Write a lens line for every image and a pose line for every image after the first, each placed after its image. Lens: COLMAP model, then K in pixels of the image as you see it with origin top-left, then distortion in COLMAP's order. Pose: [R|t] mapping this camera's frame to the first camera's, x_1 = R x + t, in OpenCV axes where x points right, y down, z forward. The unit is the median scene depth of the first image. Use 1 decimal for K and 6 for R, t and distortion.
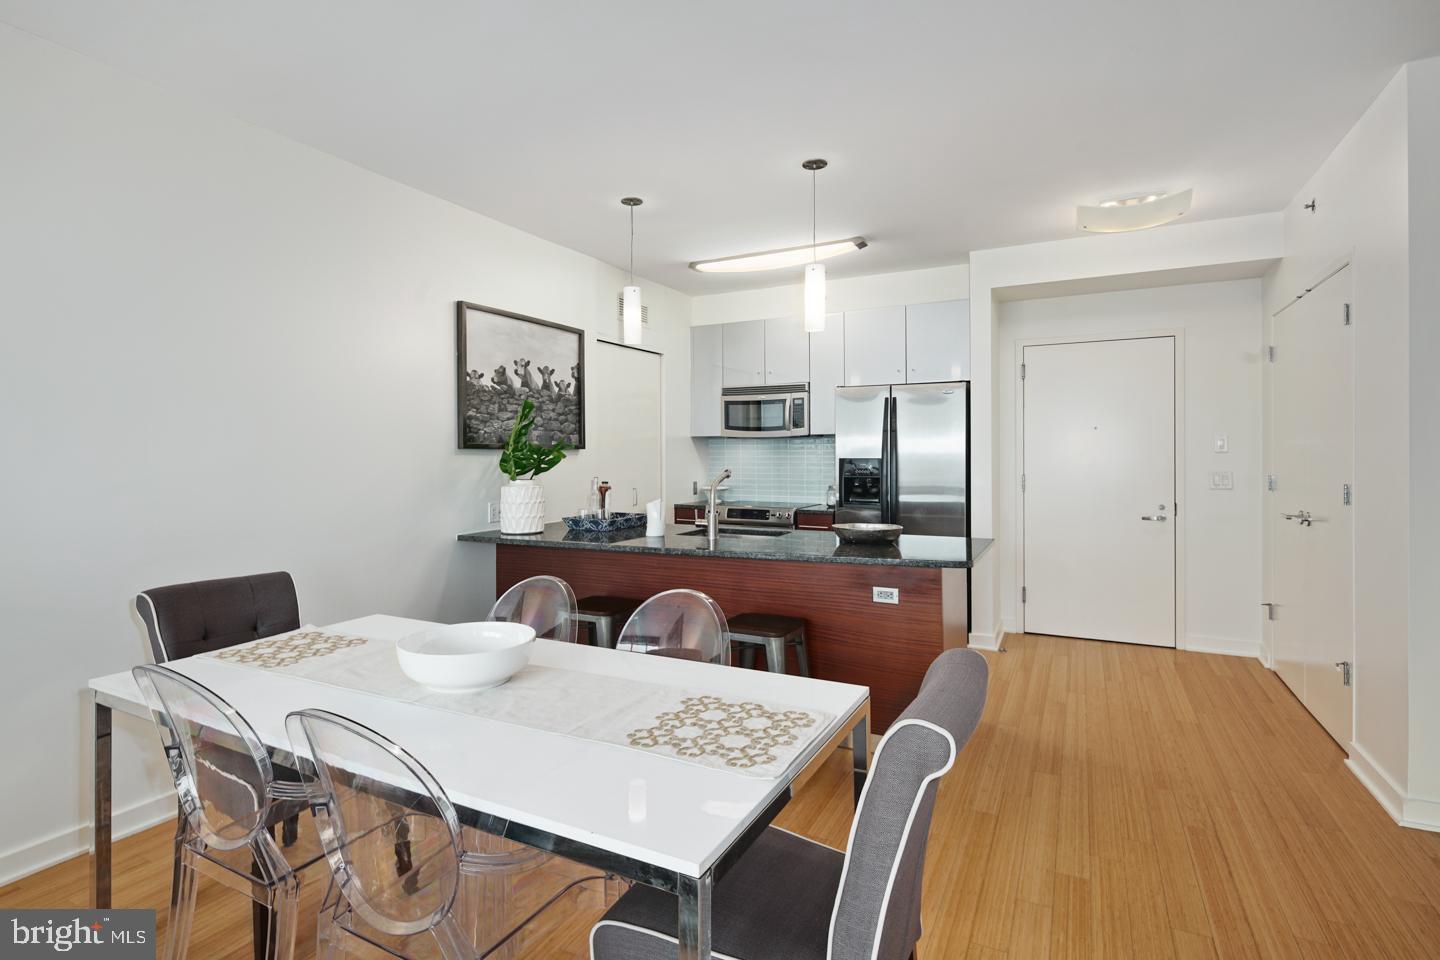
lens RADIAL K [[706.7, 0, 713.7], [0, 706.7, 471.3], [0, 0, 1]] dist [0.003572, 0.002221]
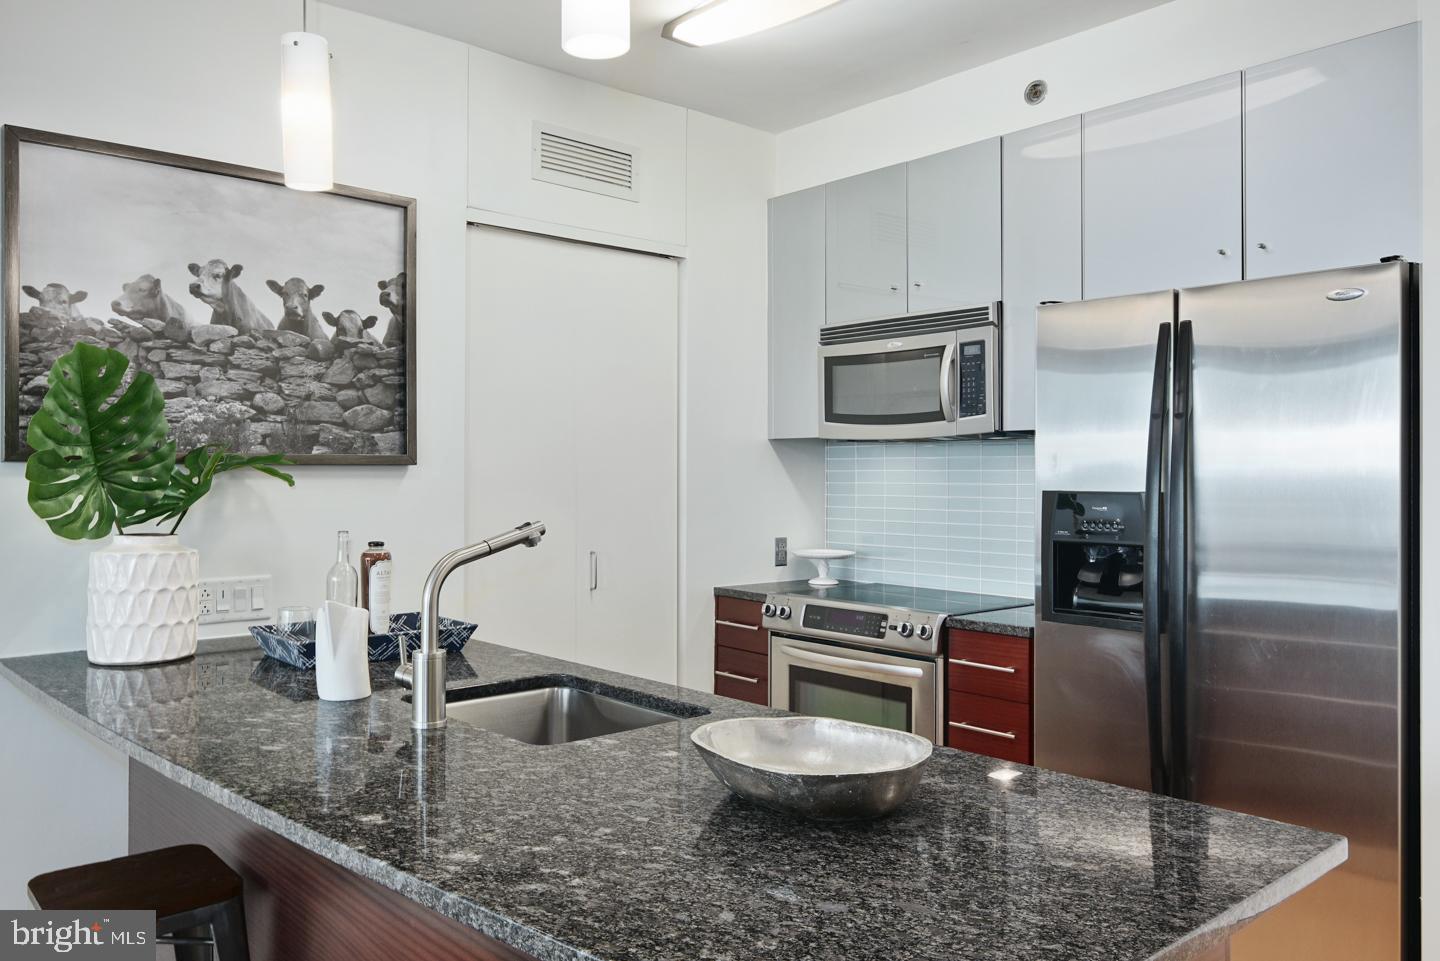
lens RADIAL K [[1092.7, 0, 724.6], [0, 1092.7, 477.9], [0, 0, 1]] dist [0.005610, 0.002006]
pose [[0.938049, 0.004751, -0.346469, 0.241081], [-0.013148, 0.999674, -0.021888, -0.010772], [0.346252, 0.025088, 0.937806, 0.424279]]
